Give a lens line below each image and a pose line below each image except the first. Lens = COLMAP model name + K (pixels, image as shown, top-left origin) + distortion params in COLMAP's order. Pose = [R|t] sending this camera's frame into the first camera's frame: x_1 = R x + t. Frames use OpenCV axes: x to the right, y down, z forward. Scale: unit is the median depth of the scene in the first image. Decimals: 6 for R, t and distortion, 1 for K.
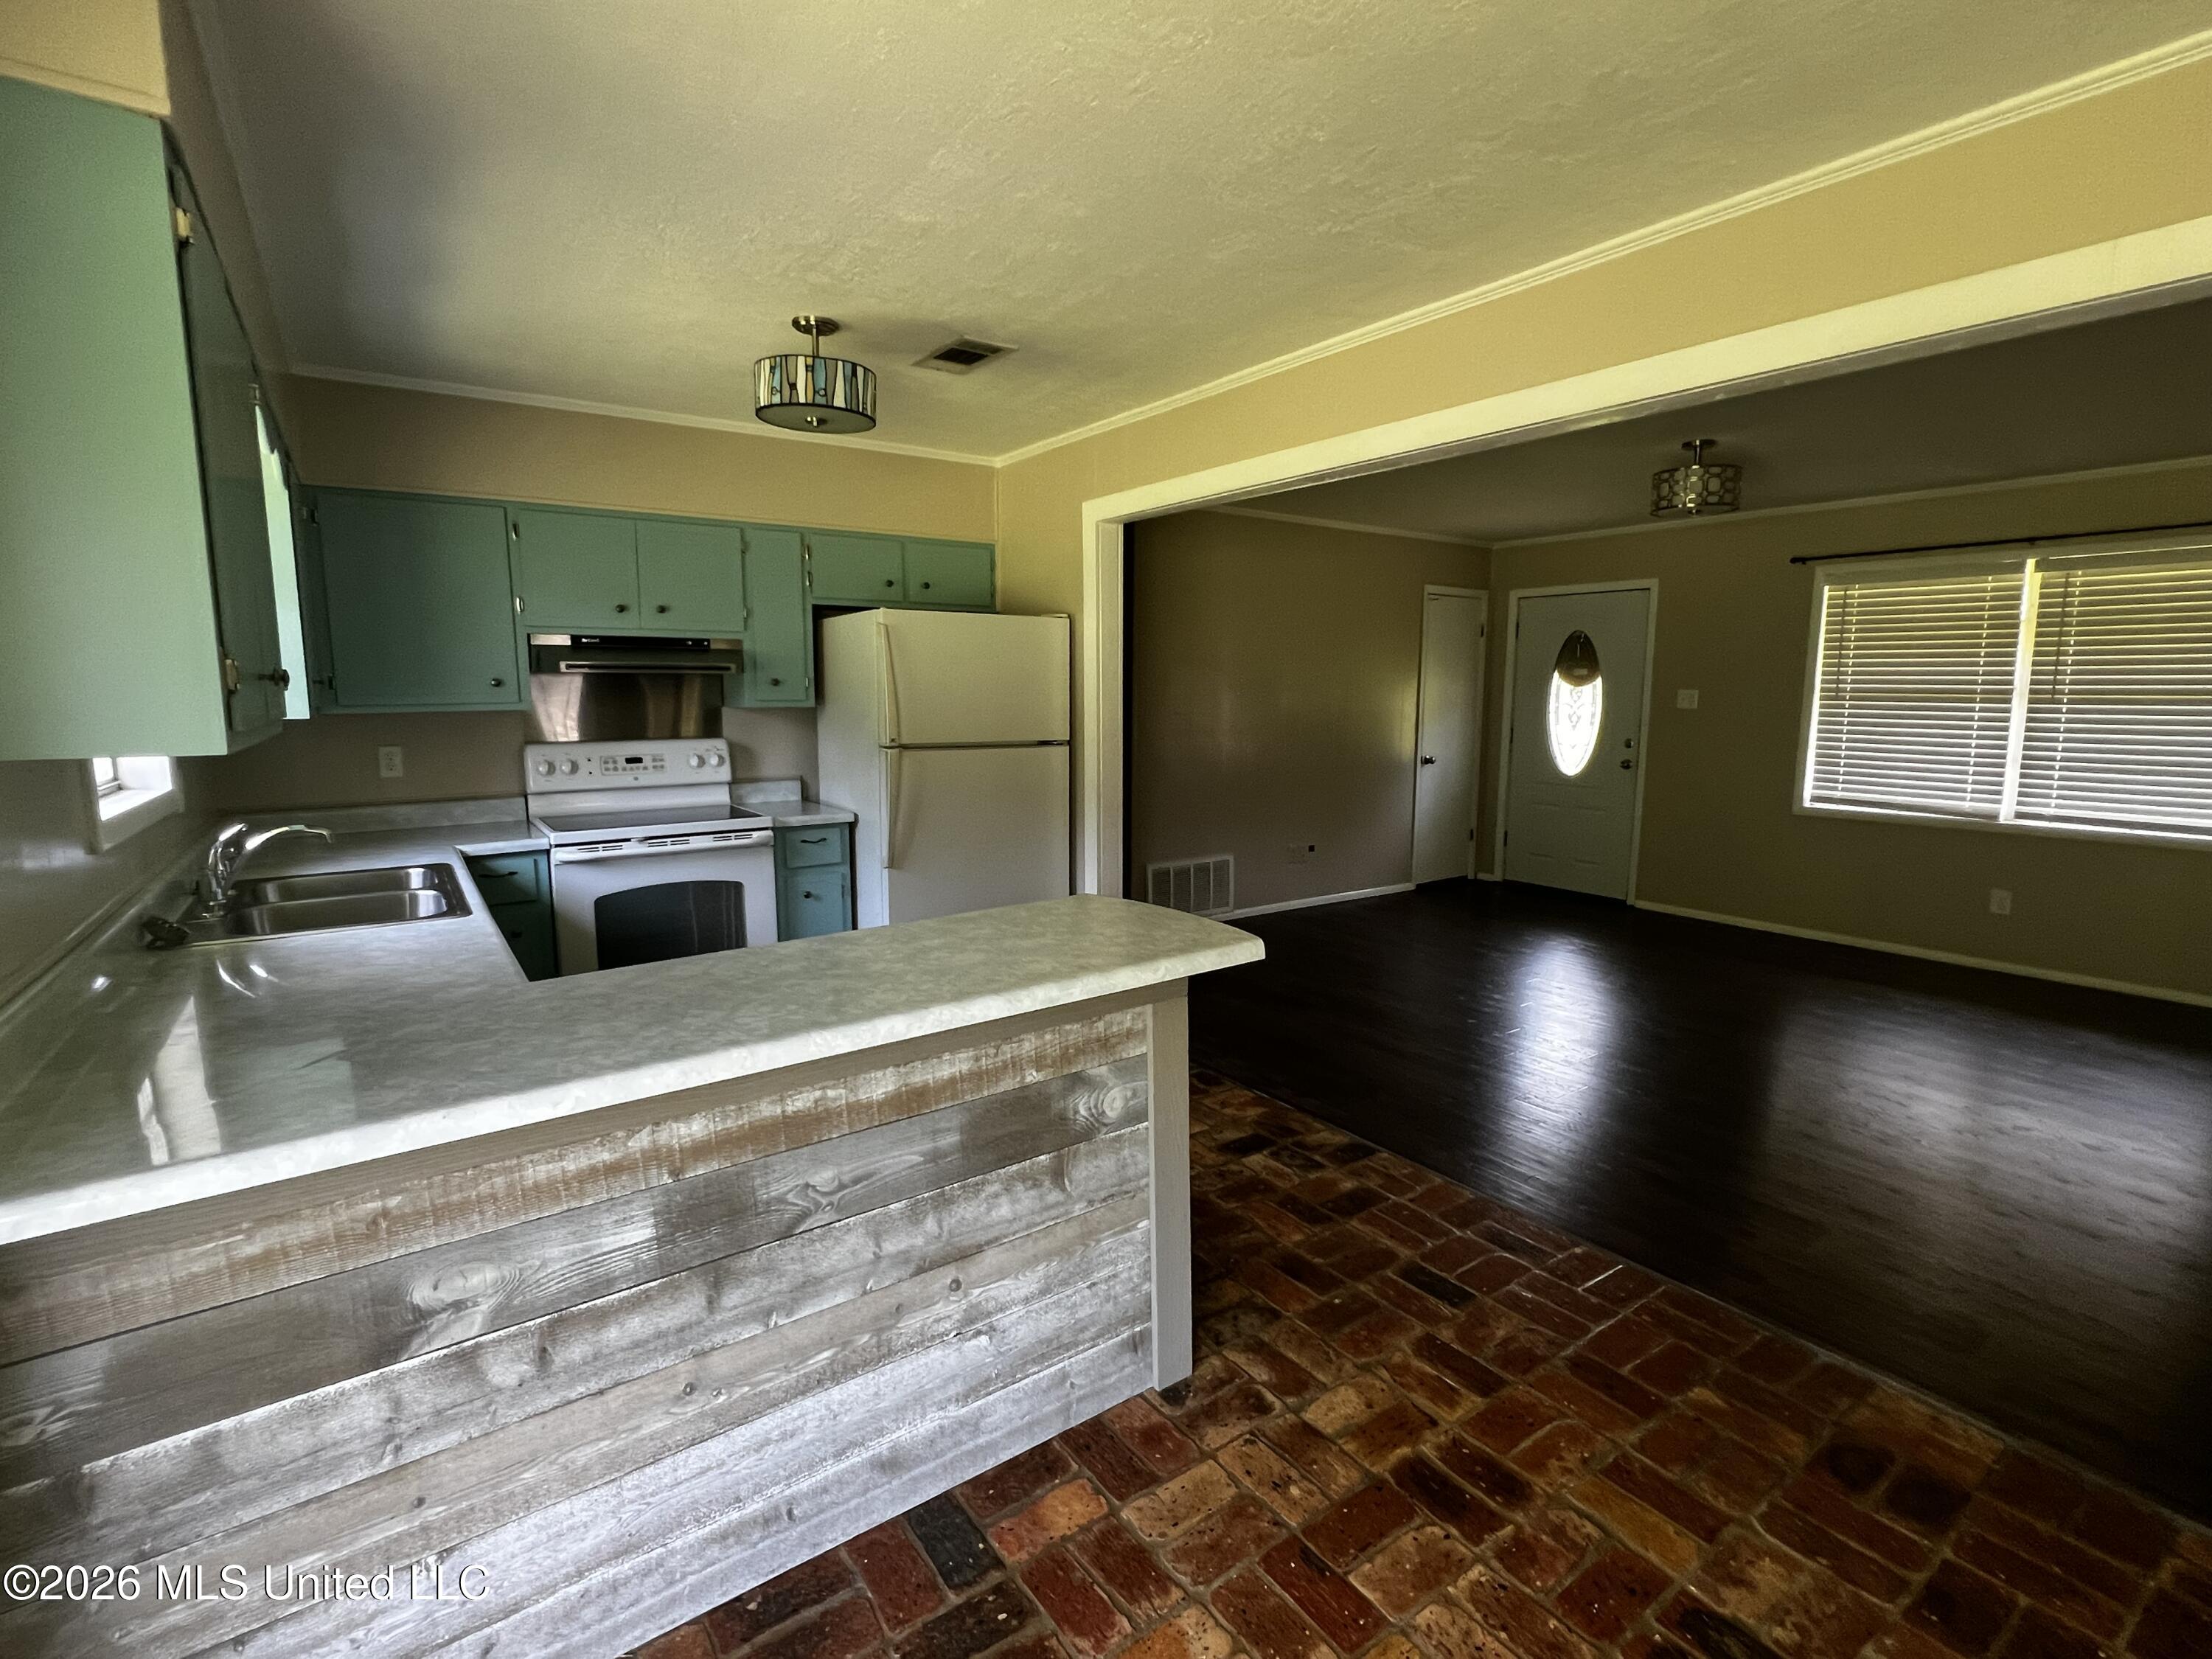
lens RADIAL K [[1032.7, 0, 1093.4], [0, 1032.7, 822.4], [0, 0, 1]] dist [-0.006330, 0.002755]
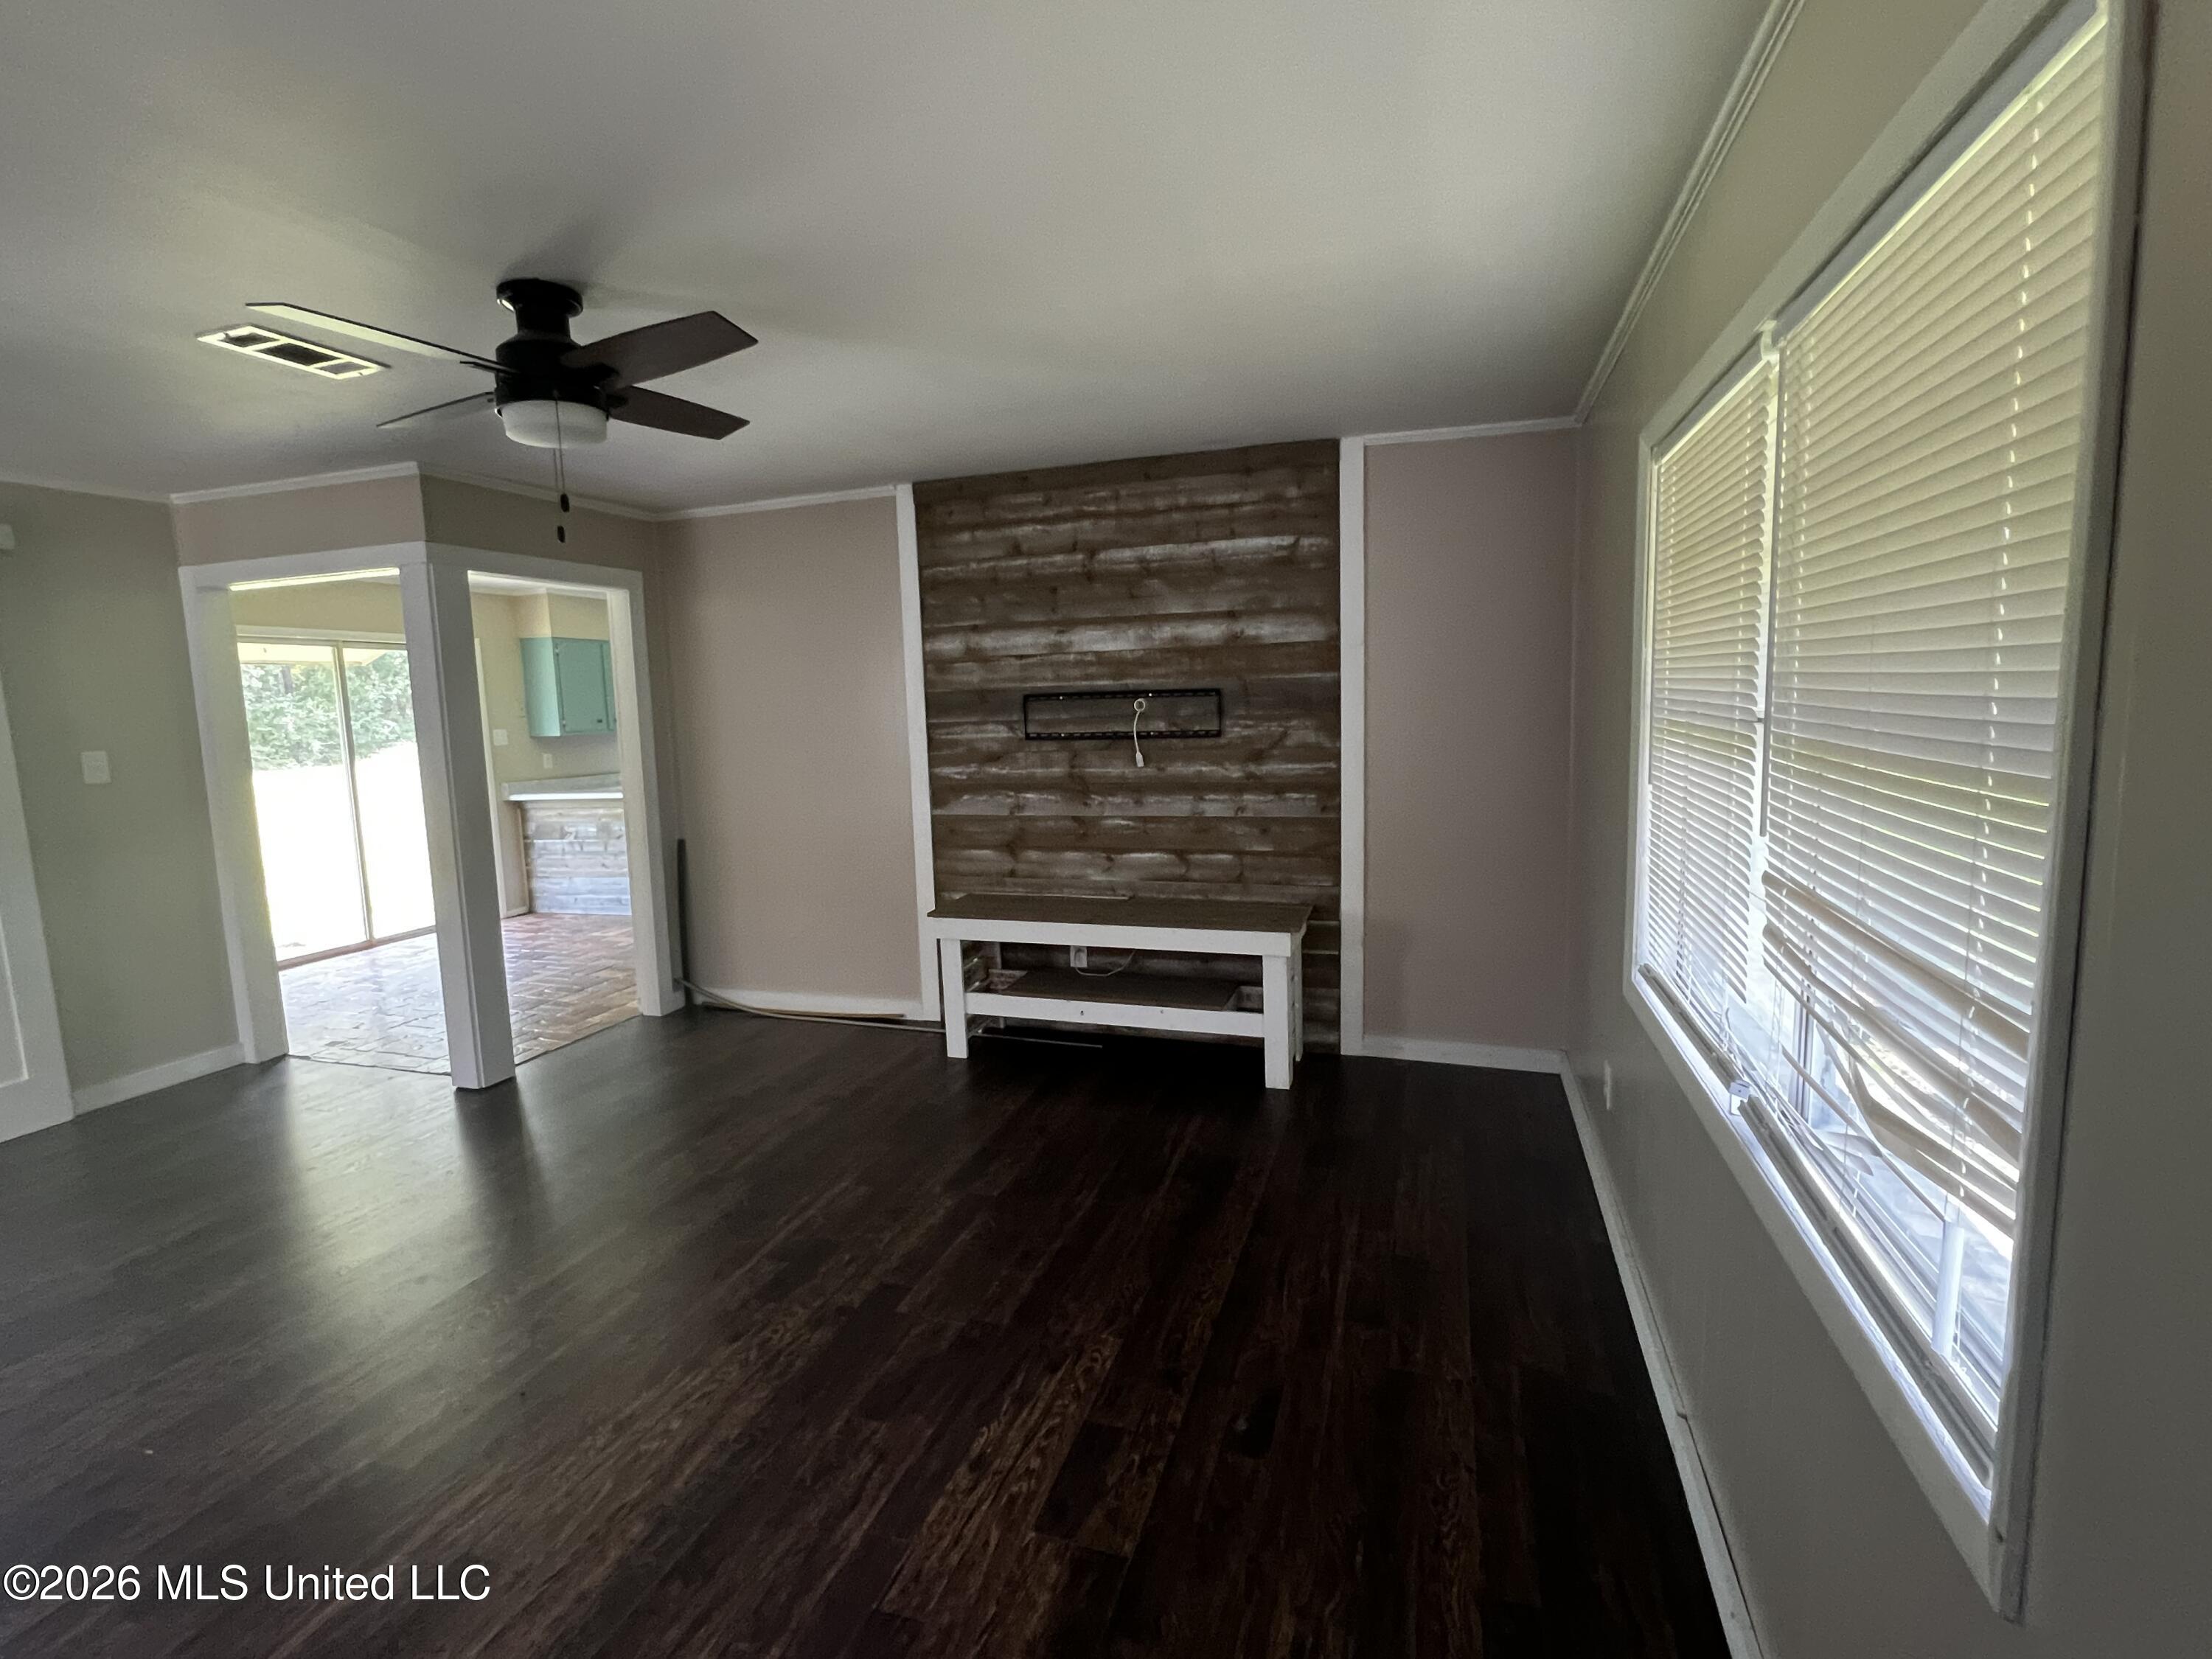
lens RADIAL K [[1032.7, 0, 1093.4], [0, 1032.7, 822.4], [0, 0, 1]] dist [-0.006330, 0.002755]
pose [[0.592284, 0.076162, -0.802121, 3.900851], [-0.074390, 0.996439, 0.039684, -0.020961], [0.802288, 0.036166, 0.595841, -0.054057]]
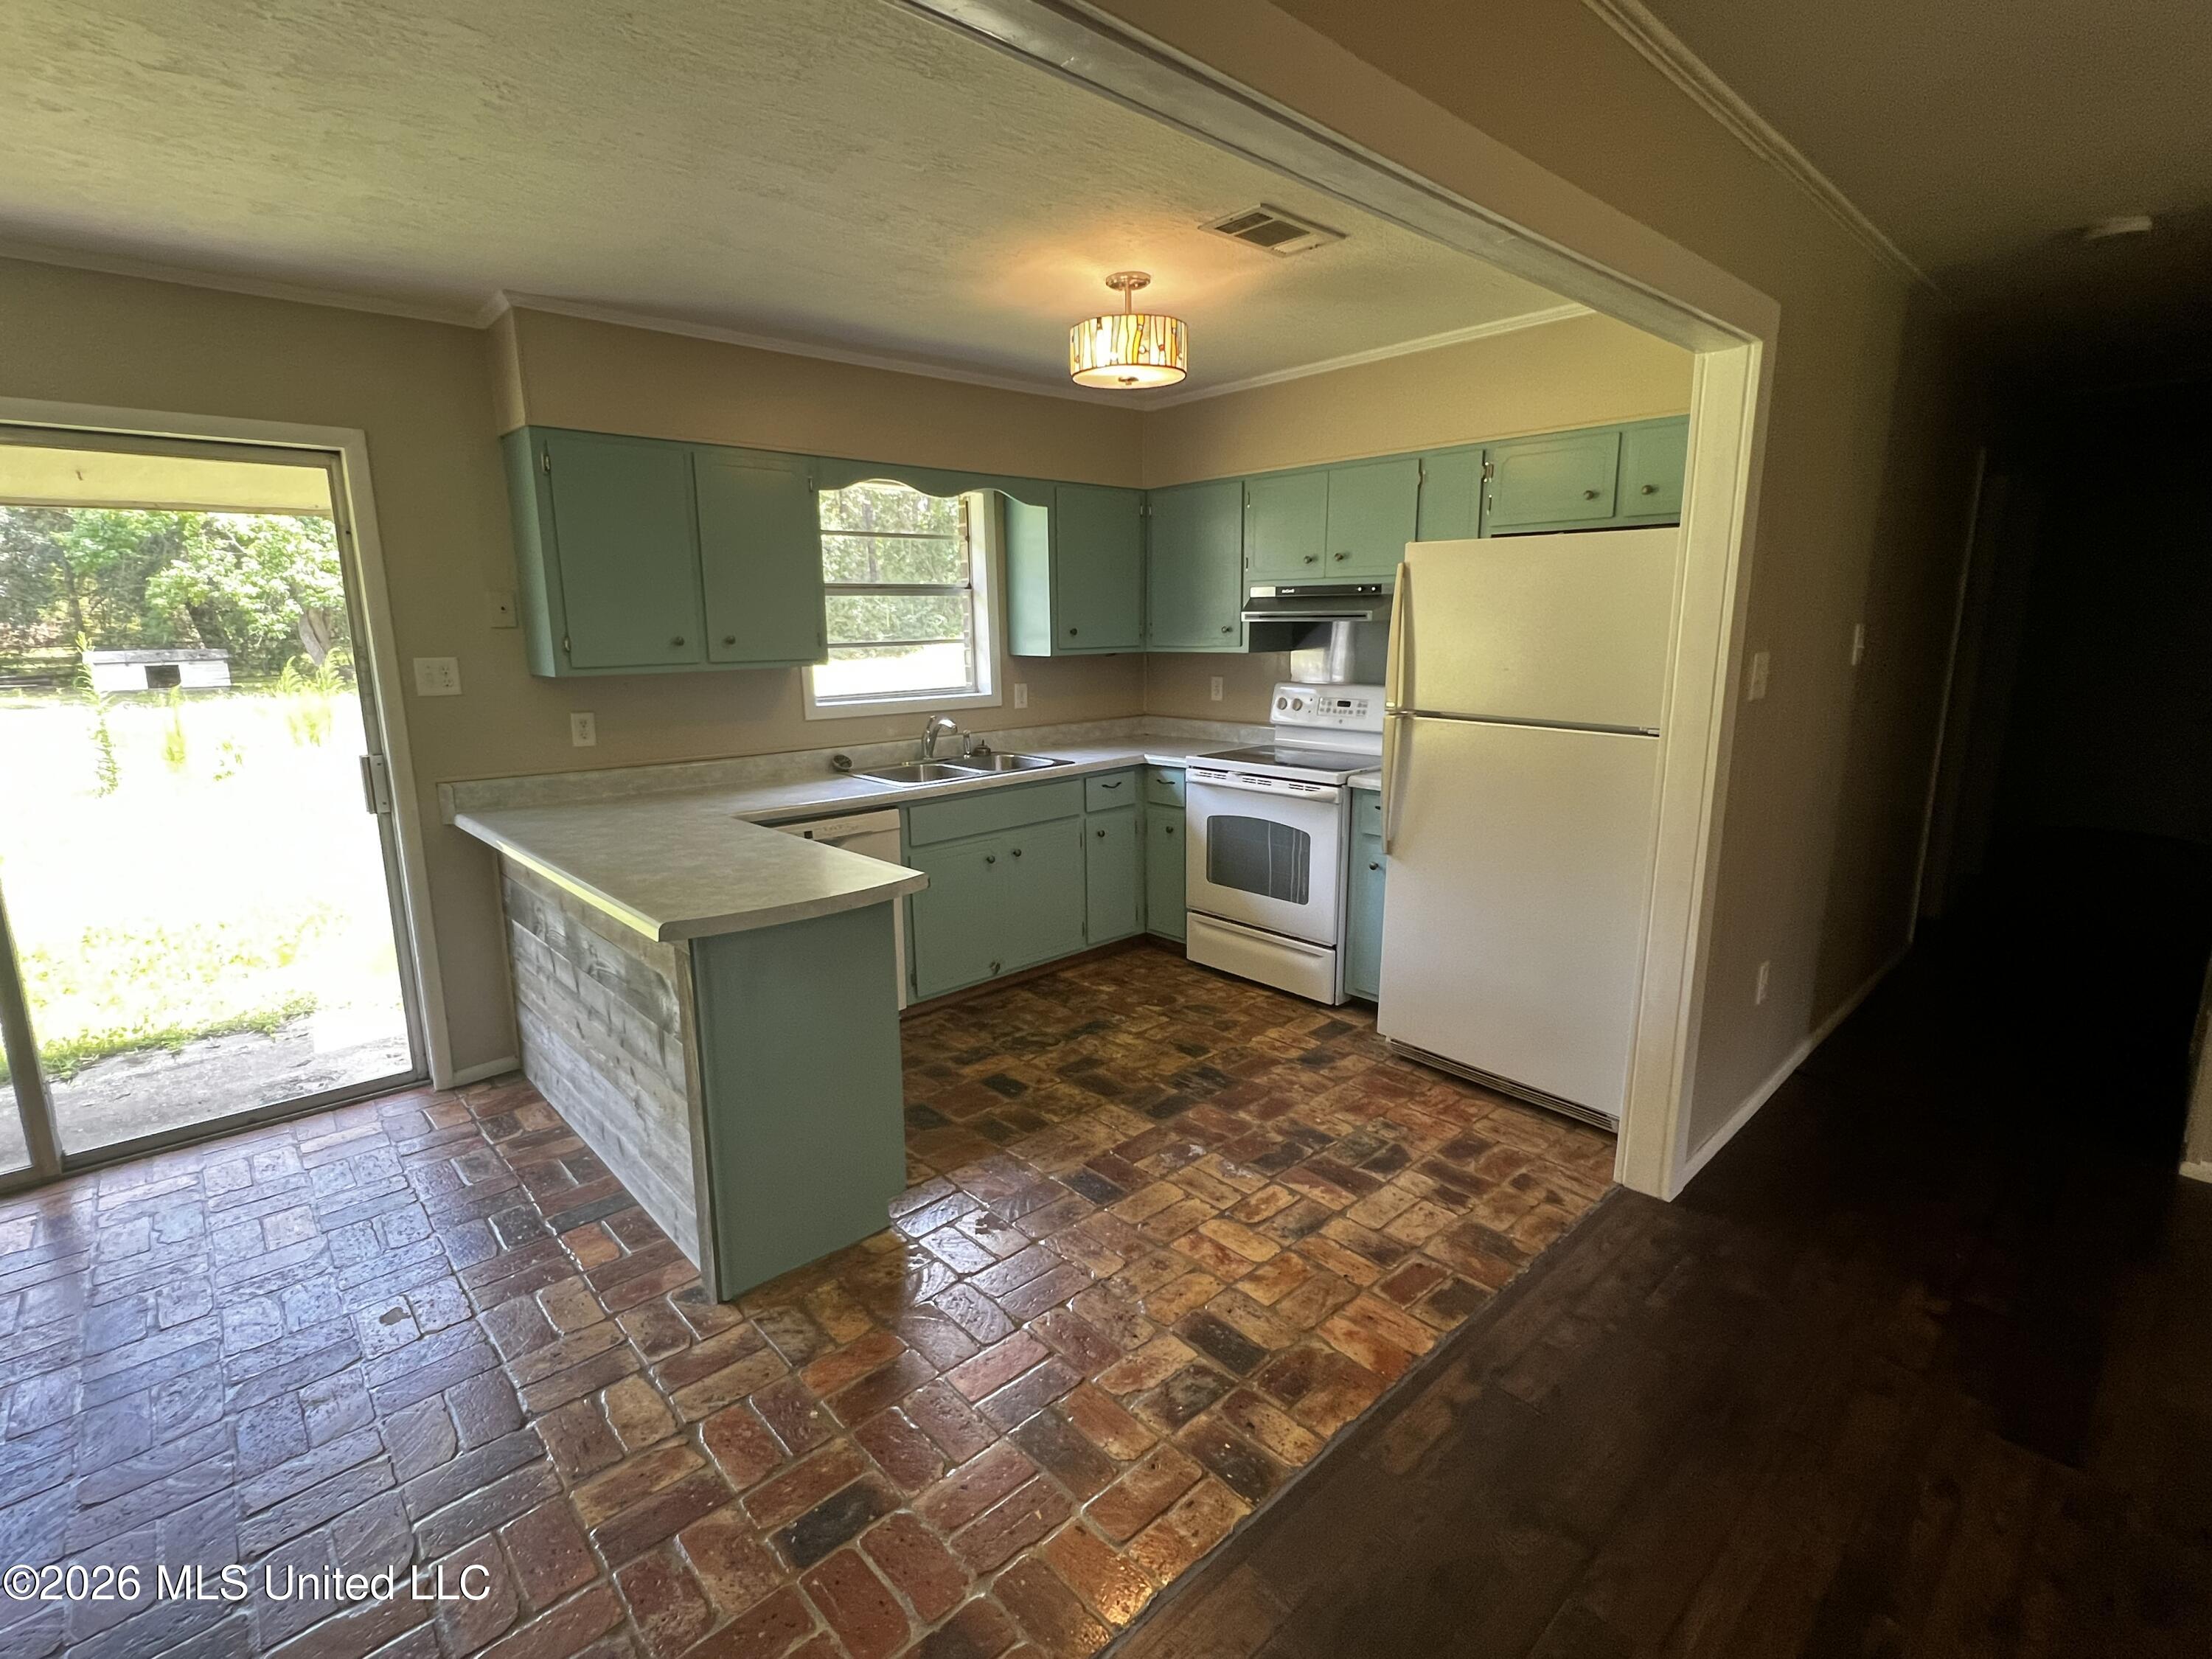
lens RADIAL K [[1032.2, 0, 1092.5], [0, 1032.2, 823.0], [0, 0, 1]] dist [-0.002131, 0.001474]
pose [[0.123866, 0.195627, -0.972824, 1.183592], [-0.117123, 0.976404, 0.181434, -0.213711], [0.985363, 0.091467, 0.143855, 1.279892]]
